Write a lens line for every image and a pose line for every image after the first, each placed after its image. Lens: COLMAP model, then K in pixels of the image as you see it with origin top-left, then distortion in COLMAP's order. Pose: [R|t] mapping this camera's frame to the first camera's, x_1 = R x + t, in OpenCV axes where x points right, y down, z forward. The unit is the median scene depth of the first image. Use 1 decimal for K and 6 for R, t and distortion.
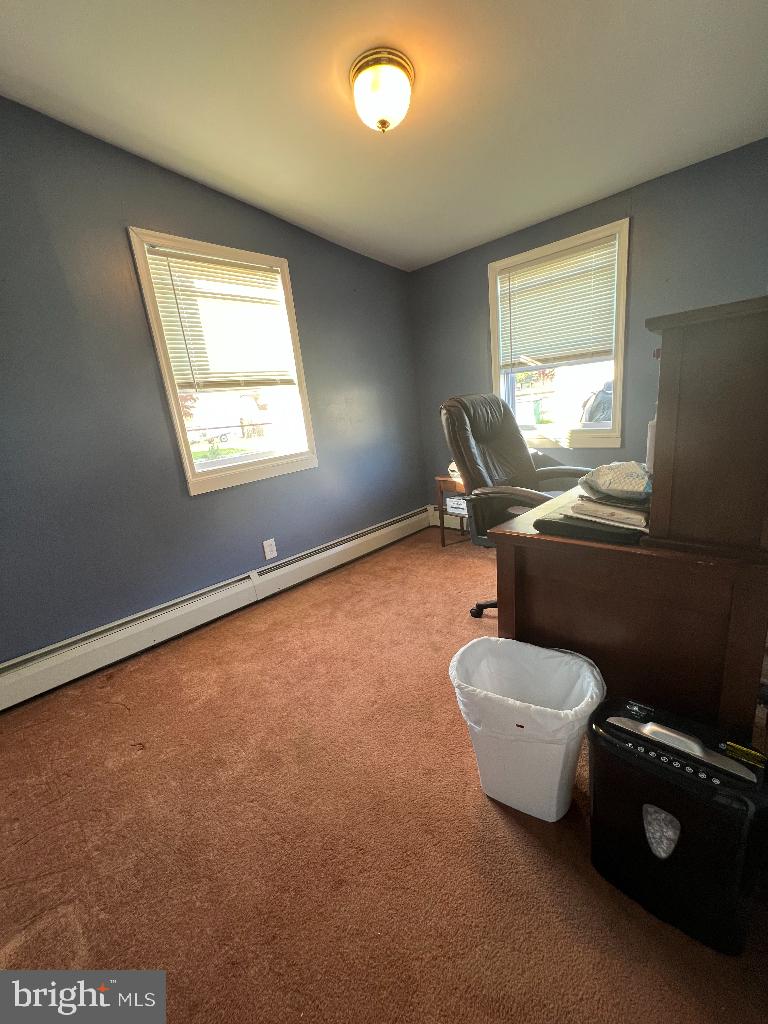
lens RADIAL K [[415.6, 0, 386.3], [0, 415.6, 511.7], [0, 0, 1]] dist [-0.001406, -0.000151]
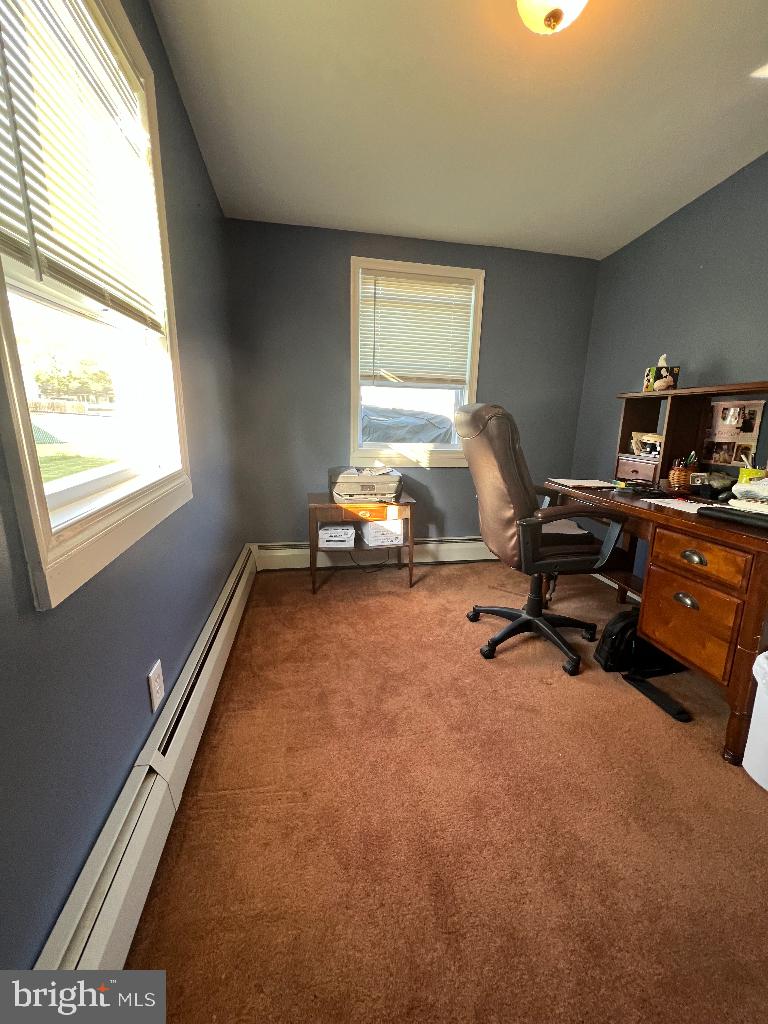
lens RADIAL K [[415.6, 0, 388.1], [0, 415.6, 509.3], [0, 0, 1]] dist [-0.001406, -0.000151]
pose [[0.580255, -0.075234, 0.810952, -0.454045], [0.122936, 0.992406, 0.004105, -0.065791], [-0.805103, 0.097313, 0.585098, 0.482712]]
